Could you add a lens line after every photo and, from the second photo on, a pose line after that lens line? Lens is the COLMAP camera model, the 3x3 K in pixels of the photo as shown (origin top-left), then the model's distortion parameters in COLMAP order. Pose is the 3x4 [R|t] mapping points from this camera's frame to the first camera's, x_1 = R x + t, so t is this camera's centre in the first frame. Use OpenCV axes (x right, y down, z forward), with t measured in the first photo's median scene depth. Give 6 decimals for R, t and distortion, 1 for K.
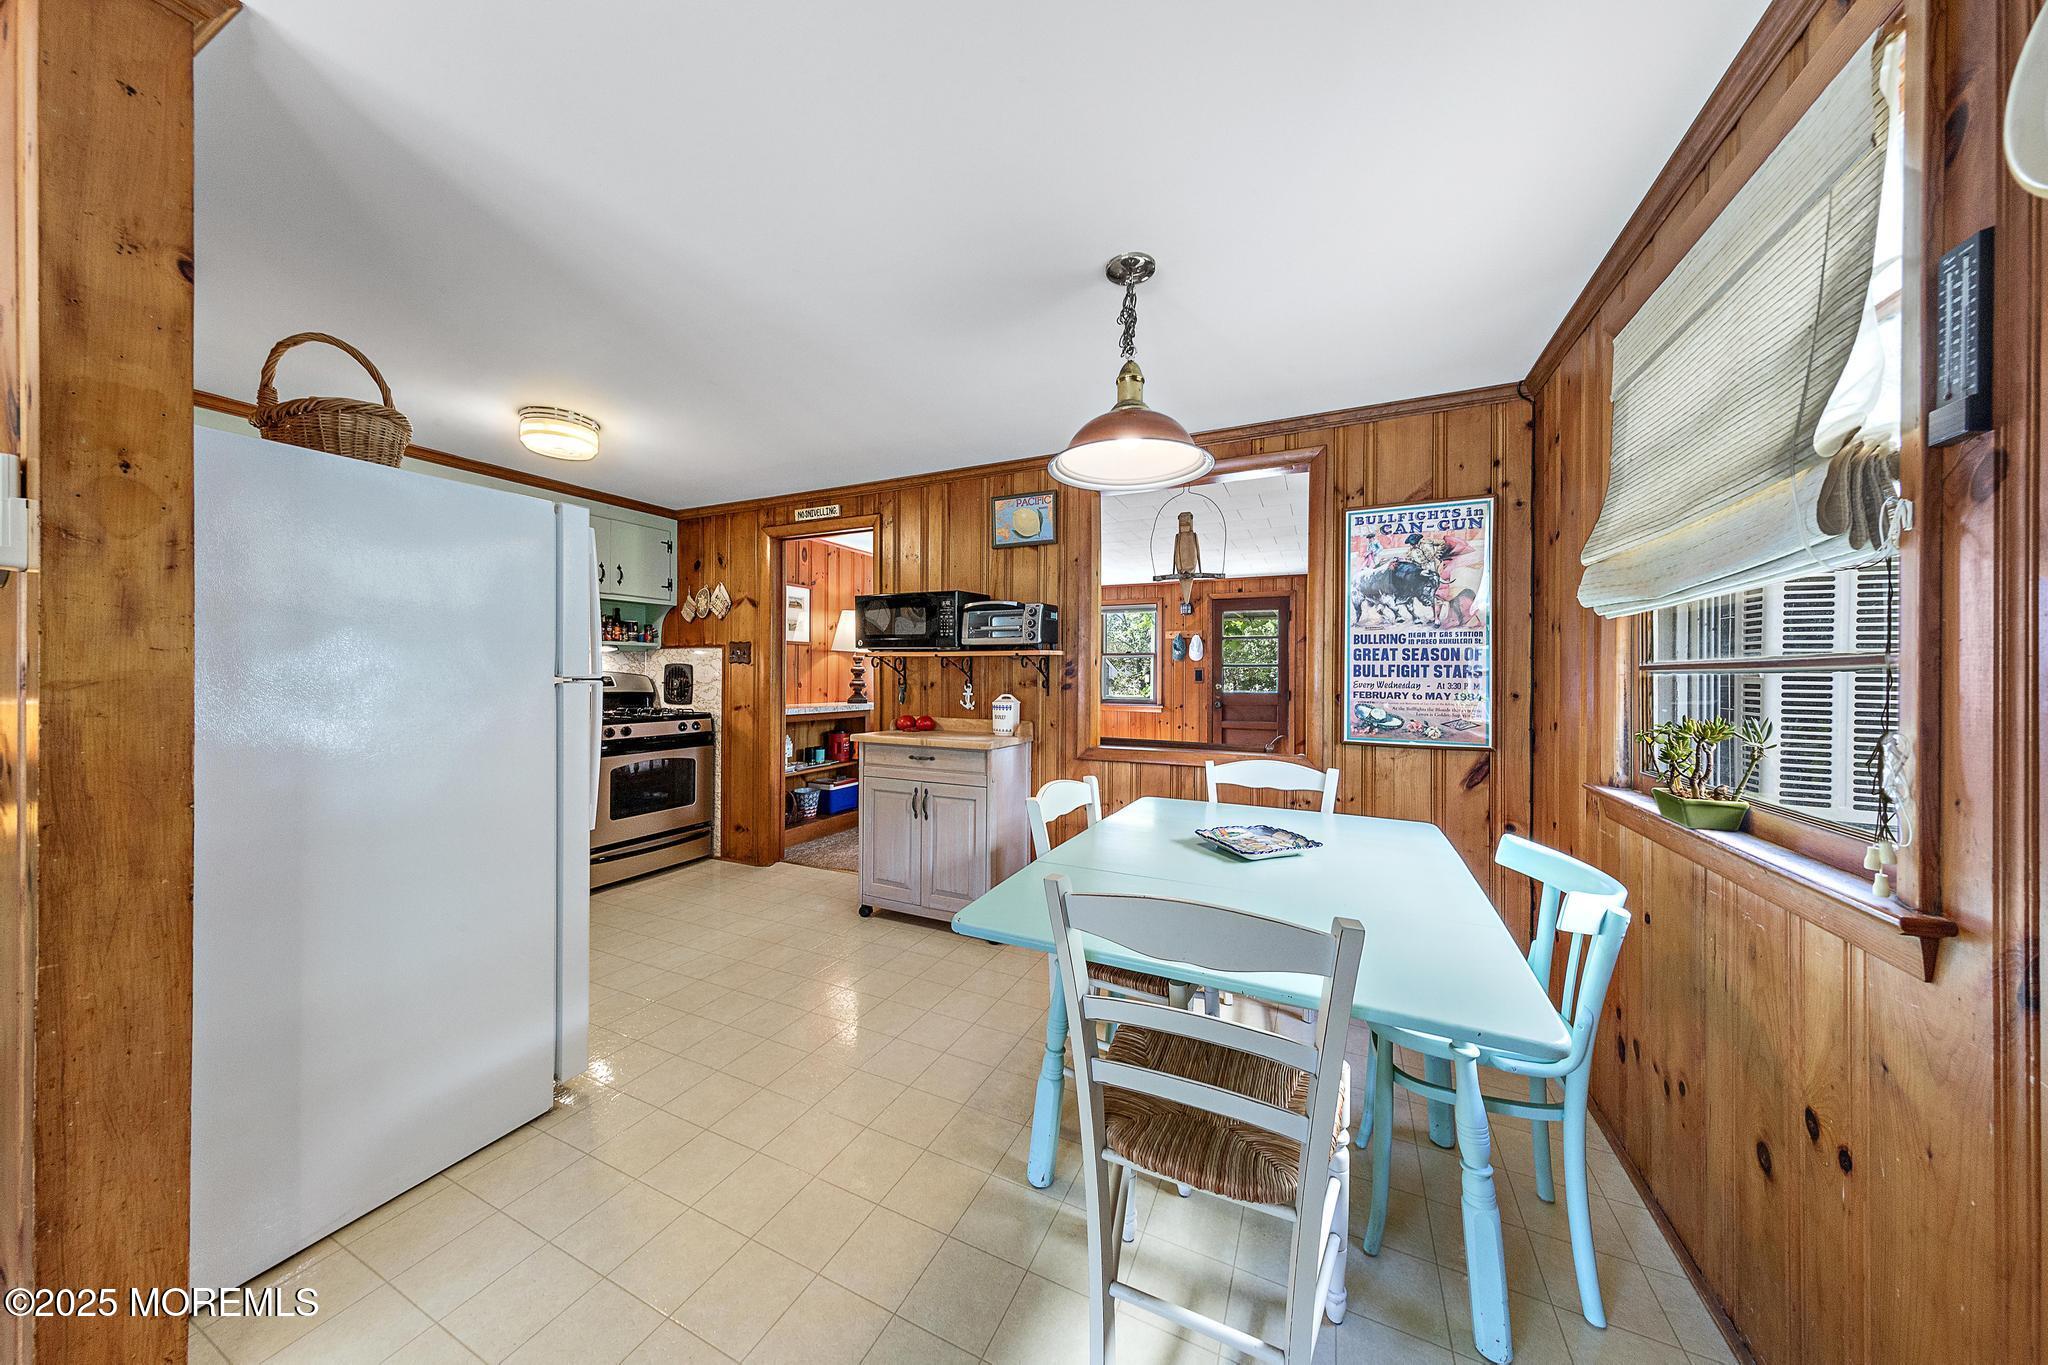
lens RADIAL K [[653.9, 0, 1028.9], [0, 653.9, 673.5], [0, 0, 1]] dist [0.008628, -0.000975]
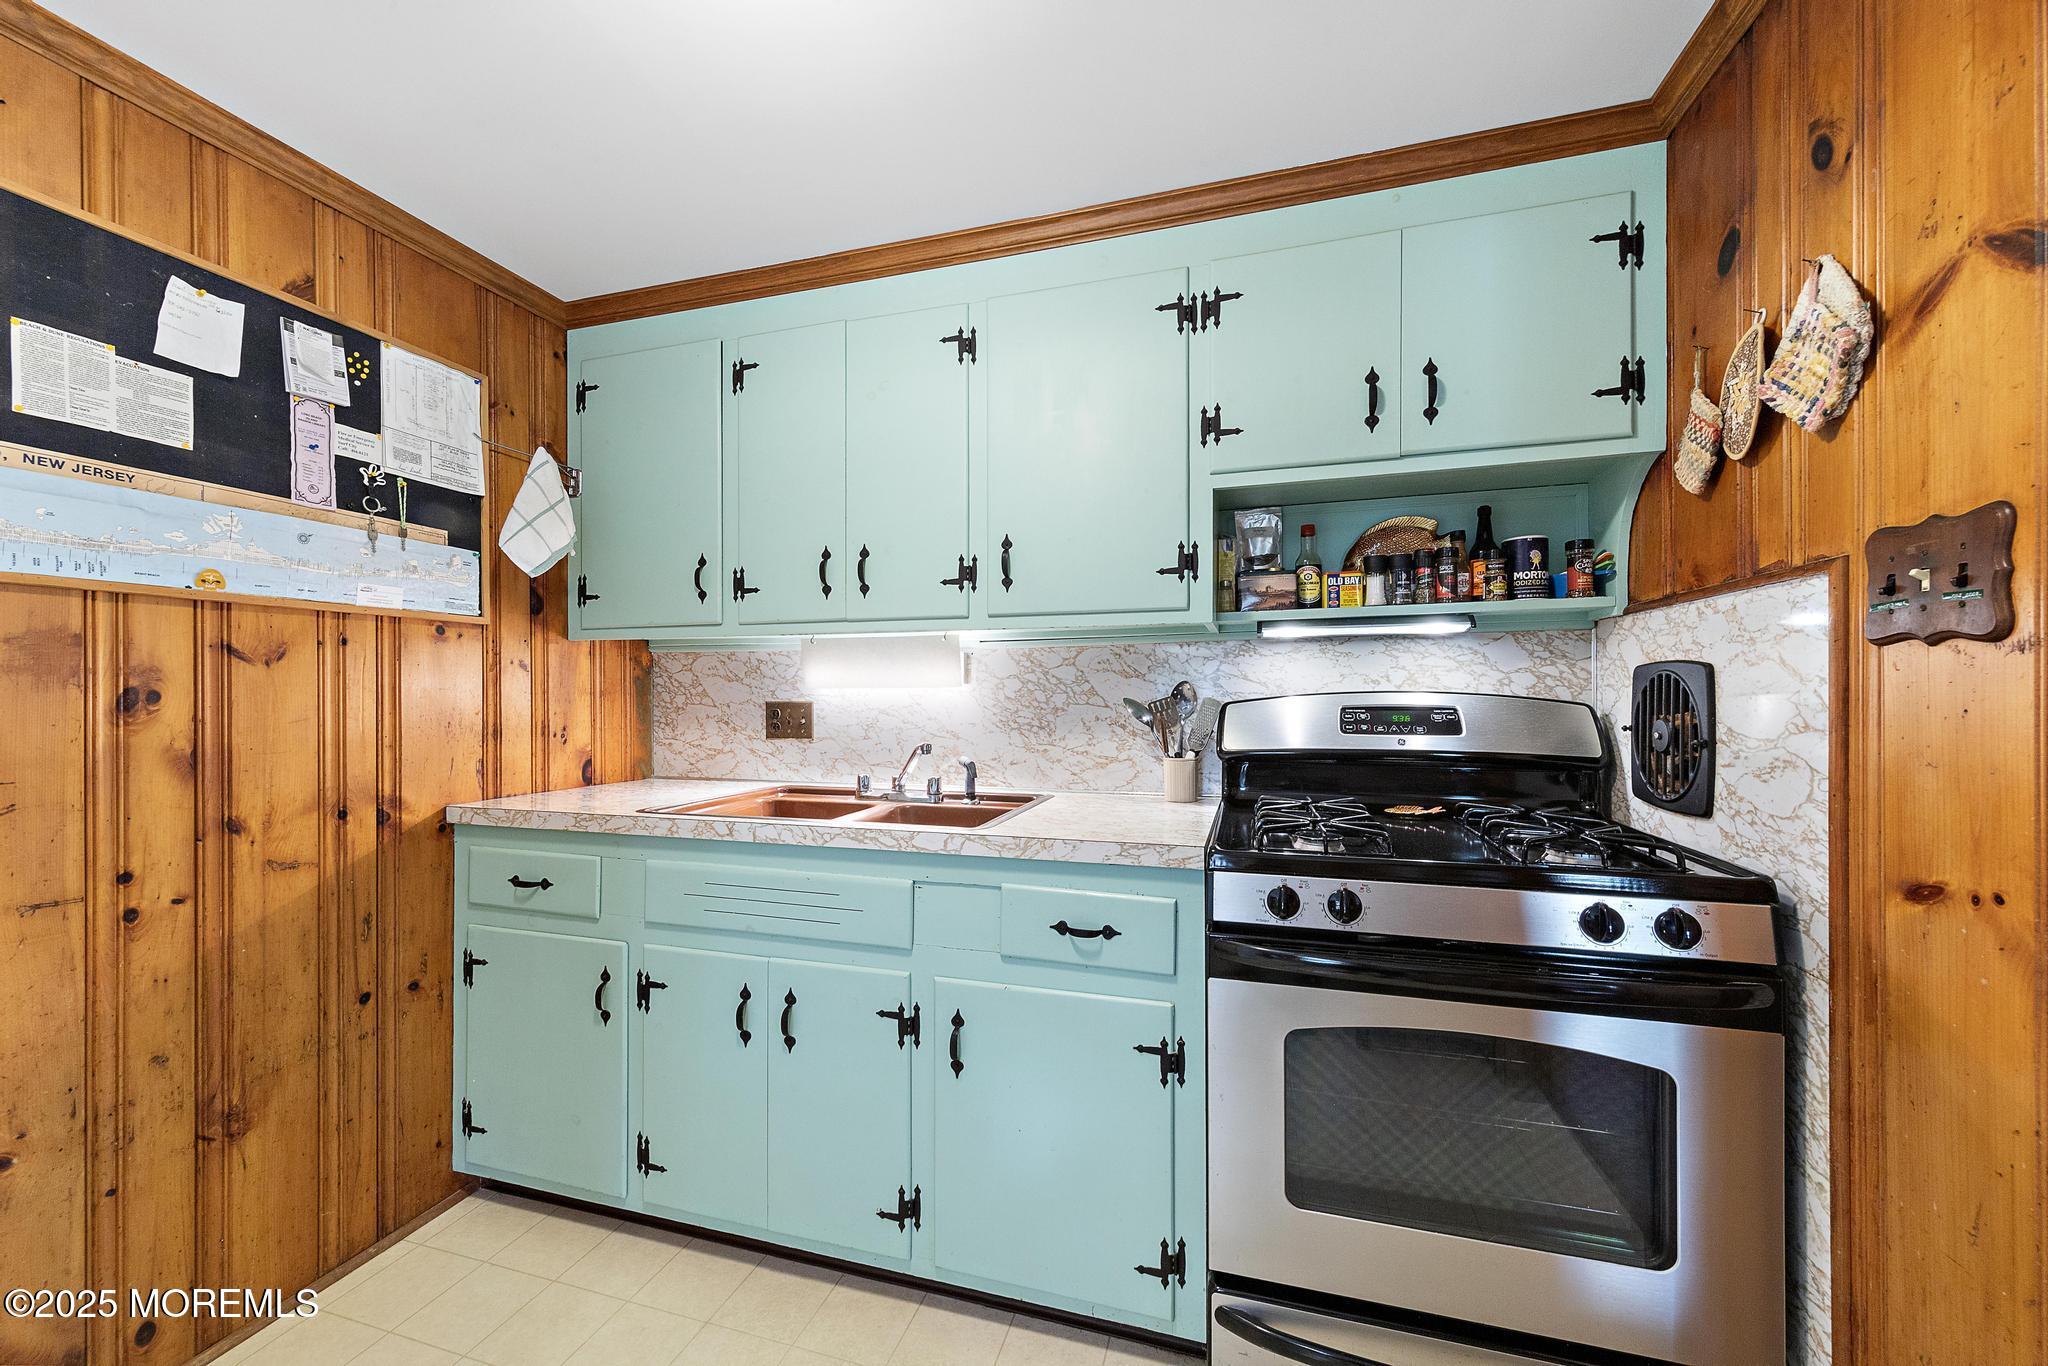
lens RADIAL K [[763.2, 0, 1049.7], [0, 763.2, 689.9], [0, 0, 1]] dist [0.007471, -0.000798]
pose [[0.169305, -0.008281, -0.985529, -0.269075], [0.006831, 0.999951, -0.007228, -0.002271], [0.985540, -0.005508, 0.169353, 0.704649]]
